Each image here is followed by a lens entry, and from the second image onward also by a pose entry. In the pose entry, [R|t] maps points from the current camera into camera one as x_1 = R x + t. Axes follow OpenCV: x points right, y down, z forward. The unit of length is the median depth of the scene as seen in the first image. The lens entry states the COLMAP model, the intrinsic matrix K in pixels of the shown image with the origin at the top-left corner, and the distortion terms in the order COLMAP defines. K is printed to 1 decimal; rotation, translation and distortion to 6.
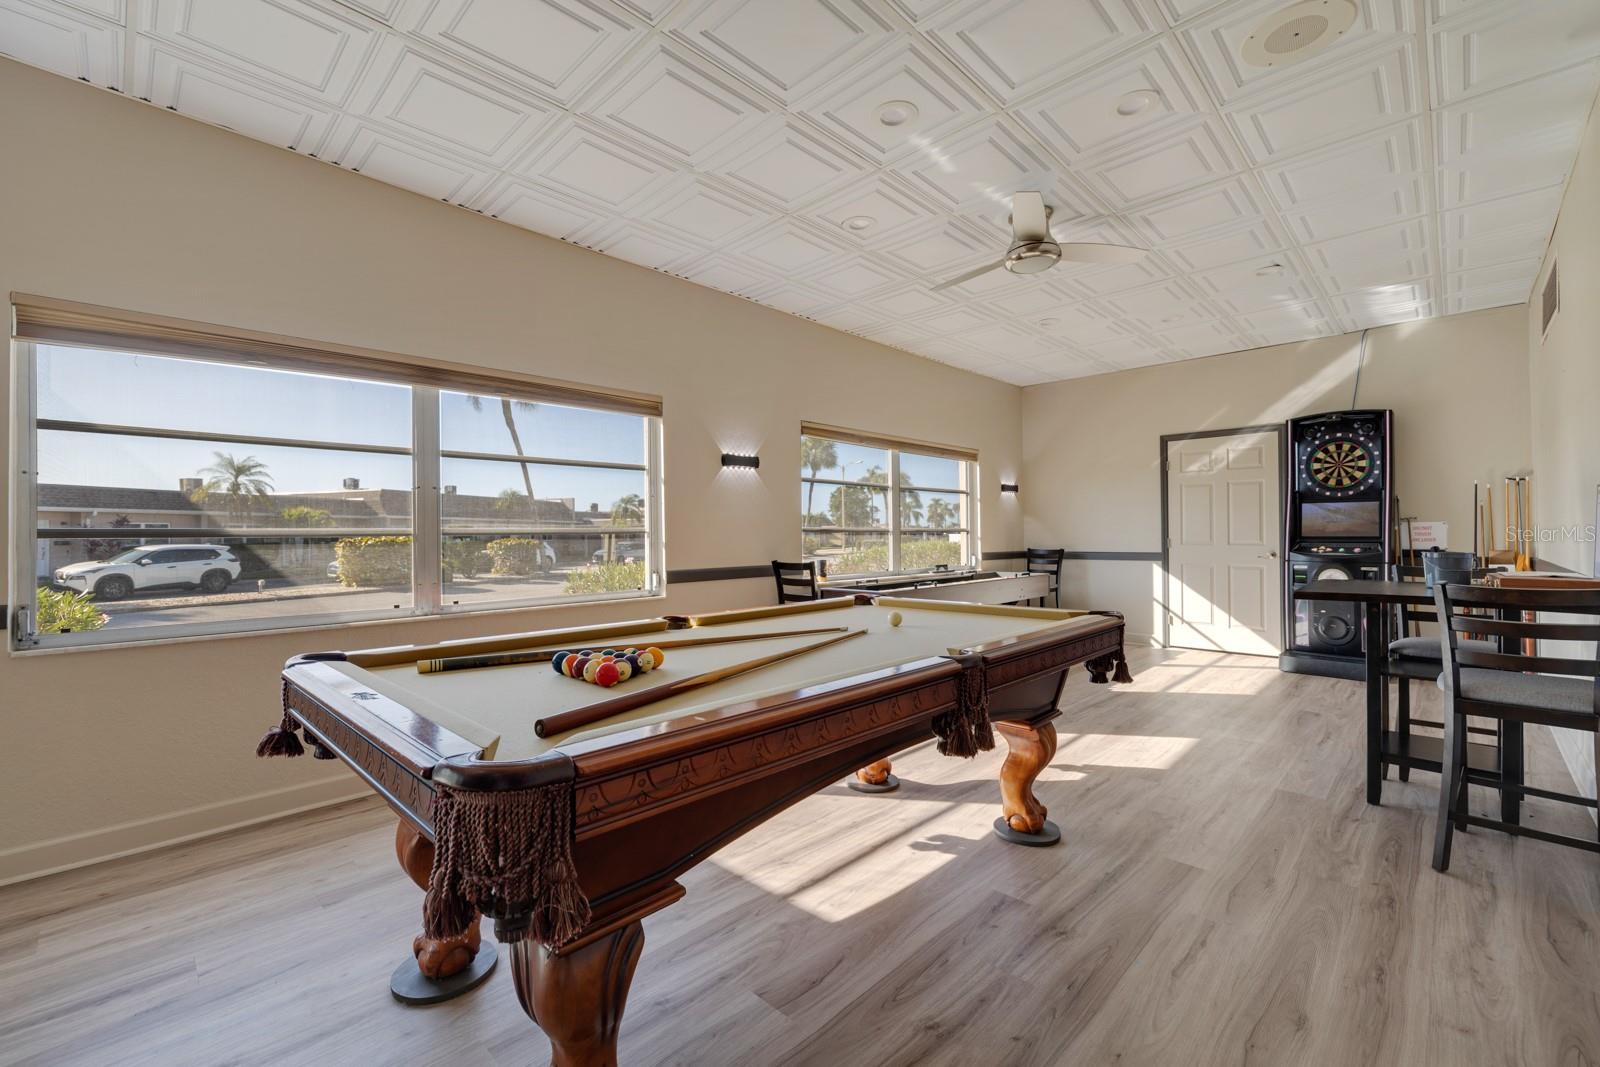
lens RADIAL K [[668.4, 0, 801.1], [0, 668.4, 538.2], [0, 0, 1]] dist [0.003624, 0.000412]
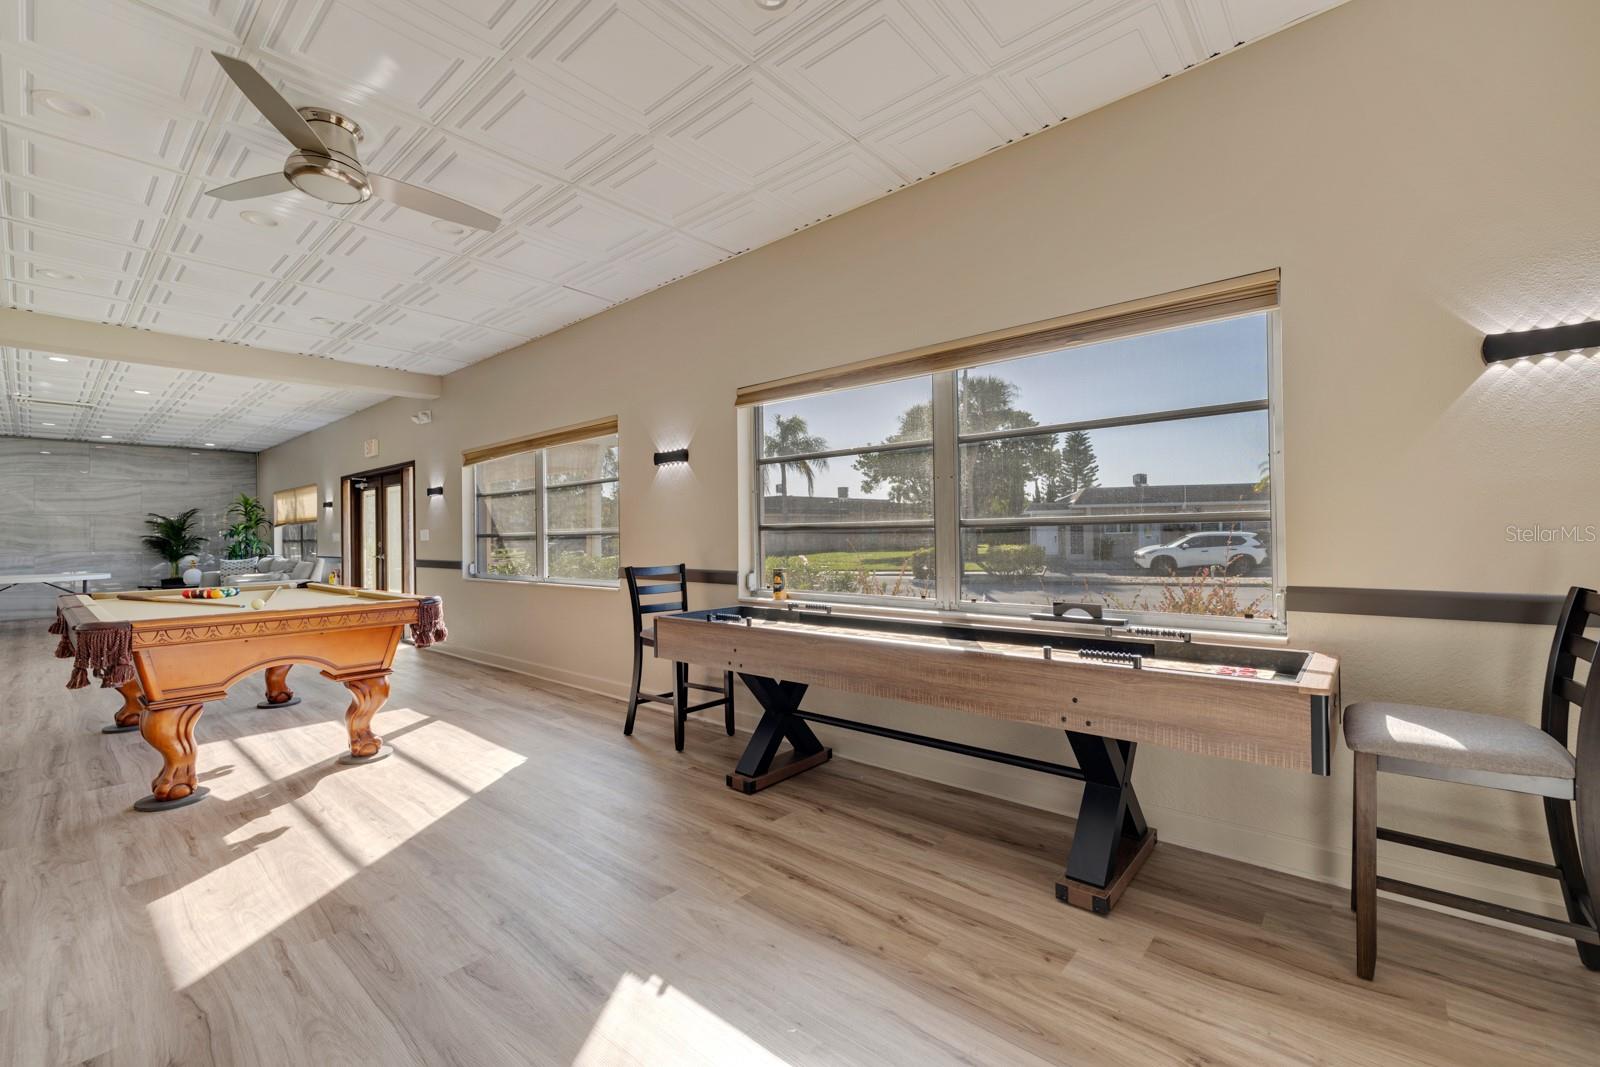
lens RADIAL K [[668.4, 0, 798.2], [0, 668.4, 537.5], [0, 0, 1]] dist [0.003624, 0.000412]
pose [[0.054294, 0.010649, -0.998468, 1.062975], [0.011367, 0.999872, 0.011282, -0.012332], [0.998460, -0.011962, 0.054166, 1.384520]]
